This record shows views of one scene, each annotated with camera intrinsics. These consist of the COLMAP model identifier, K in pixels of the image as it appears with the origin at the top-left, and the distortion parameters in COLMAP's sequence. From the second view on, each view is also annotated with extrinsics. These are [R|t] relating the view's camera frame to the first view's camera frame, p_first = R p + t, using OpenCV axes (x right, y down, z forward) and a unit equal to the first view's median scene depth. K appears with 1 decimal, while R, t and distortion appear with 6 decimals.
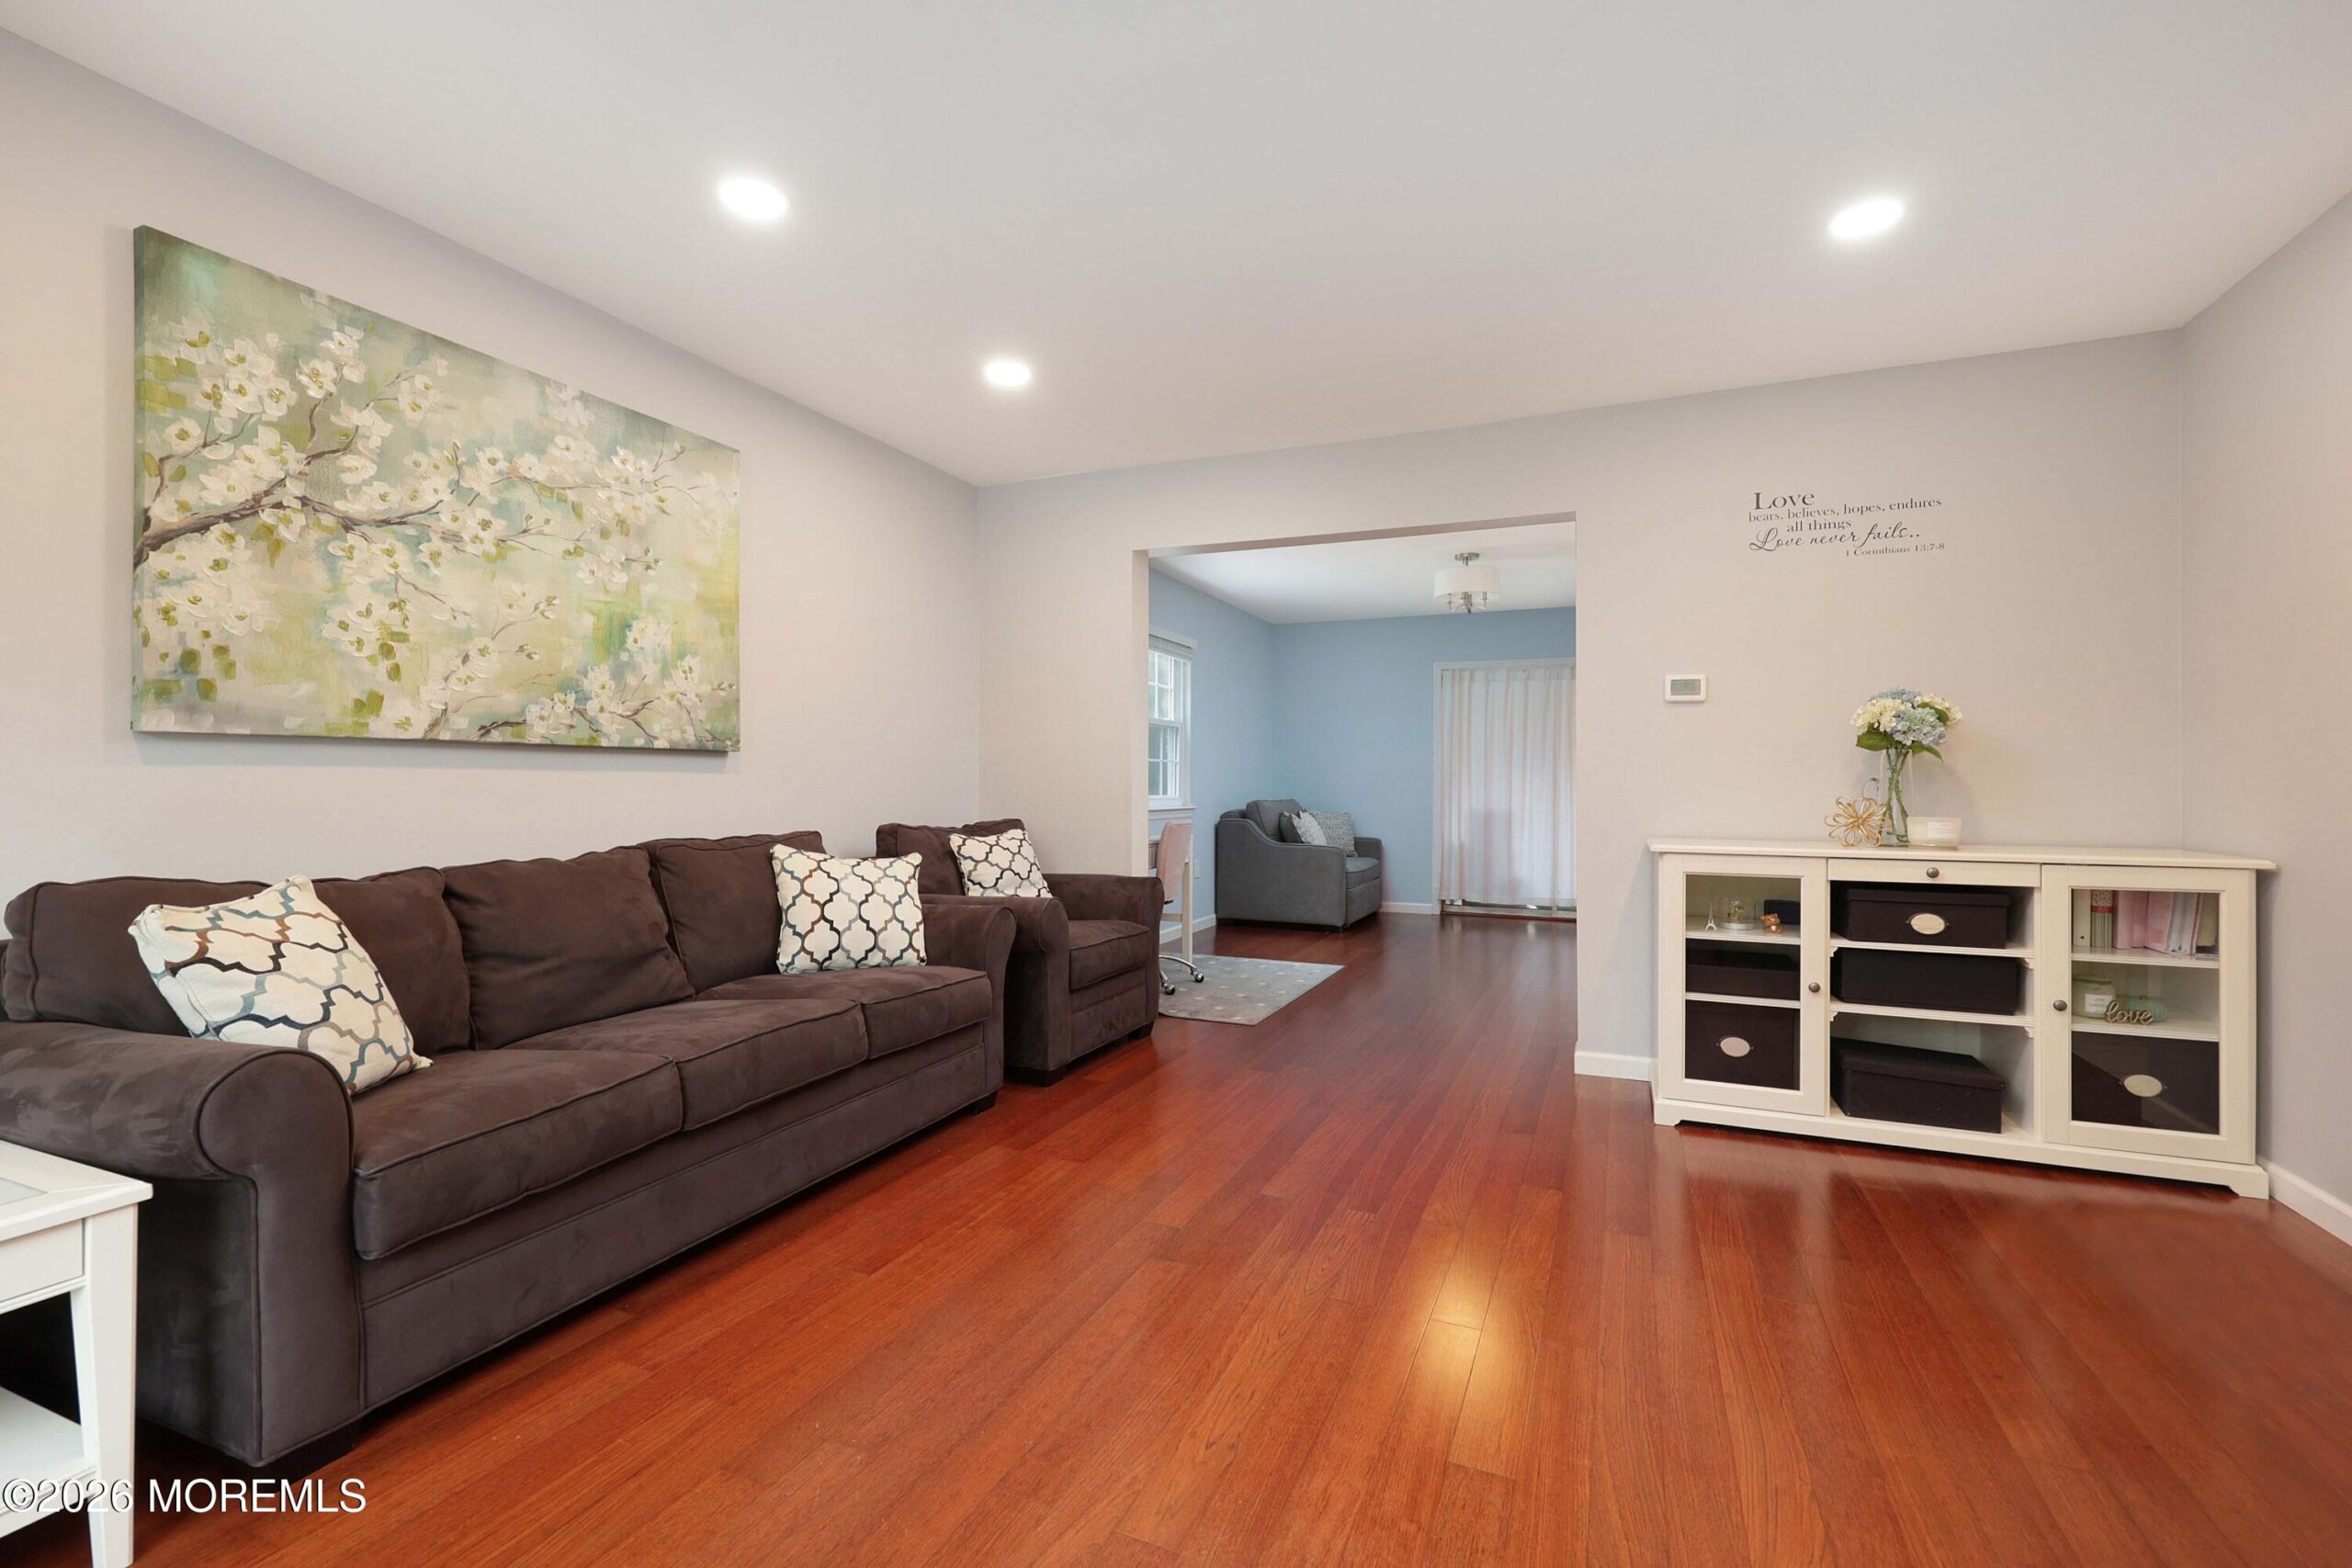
lens RADIAL K [[1027.6, 0, 1174.0], [0, 1027.6, 756.4], [0, 0, 1]] dist [0.001810, 0.000163]
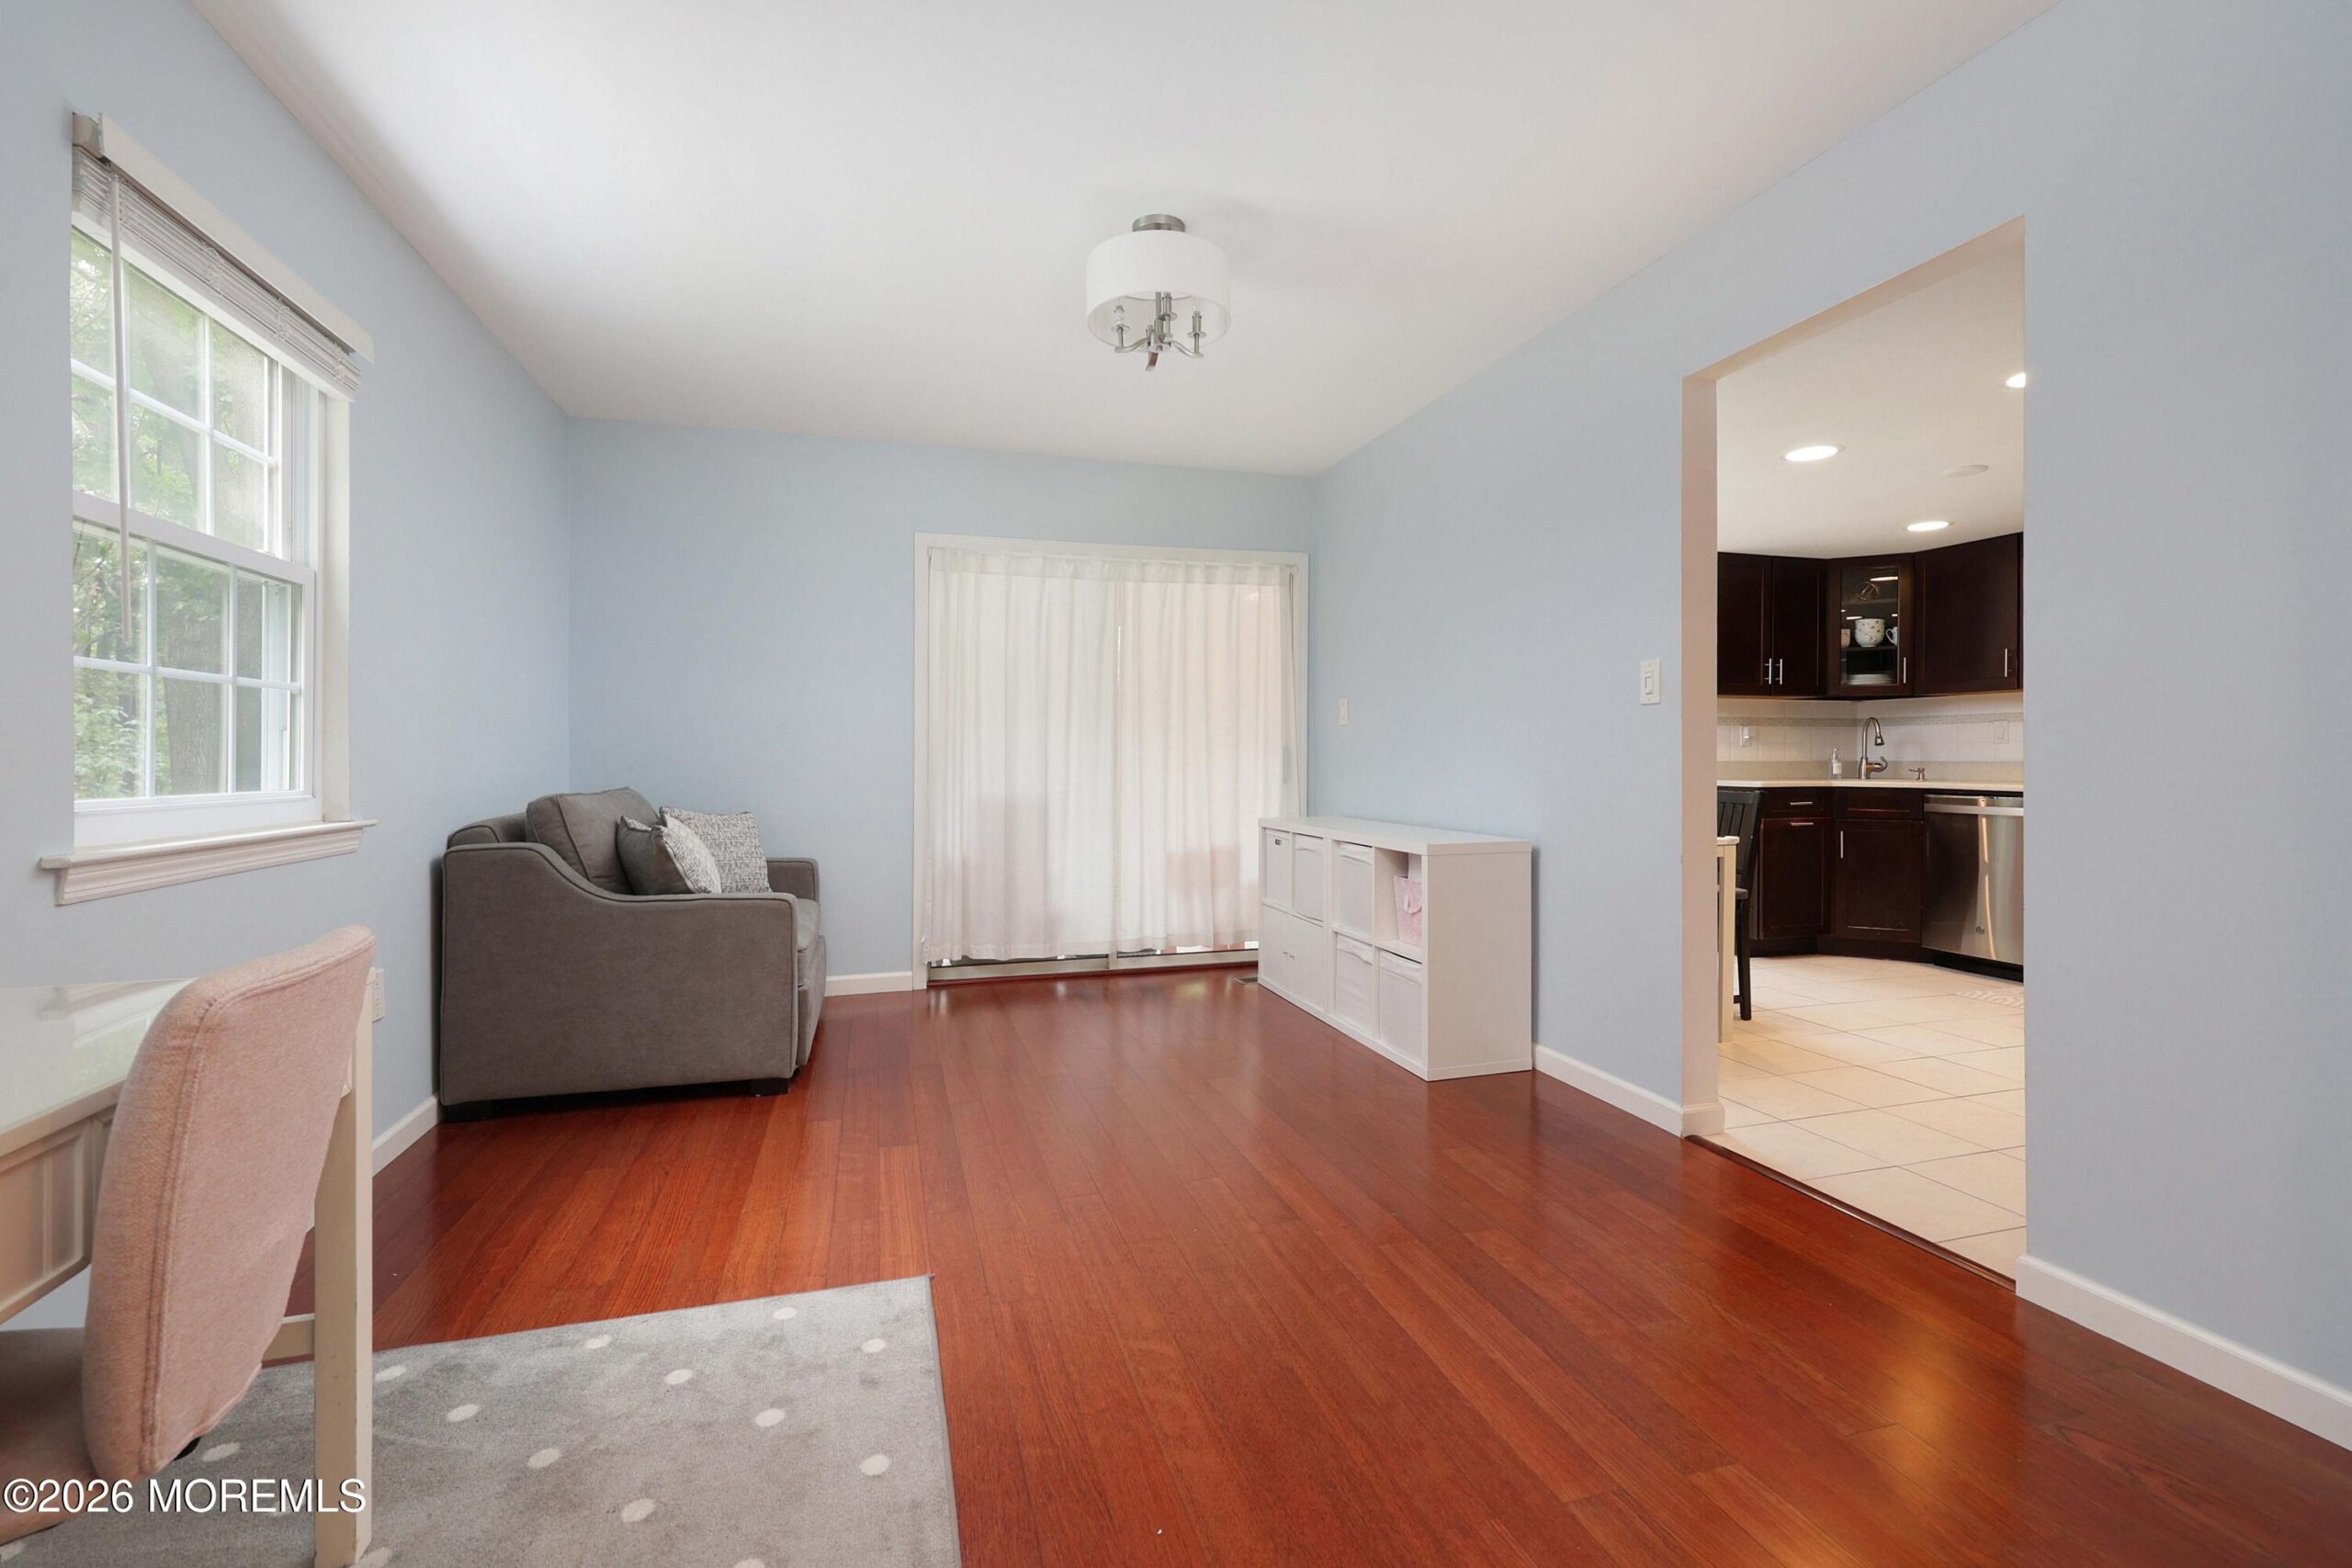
lens RADIAL K [[1027.6, 0, 1174.0], [0, 1027.6, 756.4], [0, 0, 1]] dist [0.001810, 0.000163]
pose [[0.762544, -0.005931, 0.646909, 0.003317], [-0.012353, 0.999642, 0.023727, 0.015024], [-0.646818, -0.026084, 0.762198, 0.527105]]
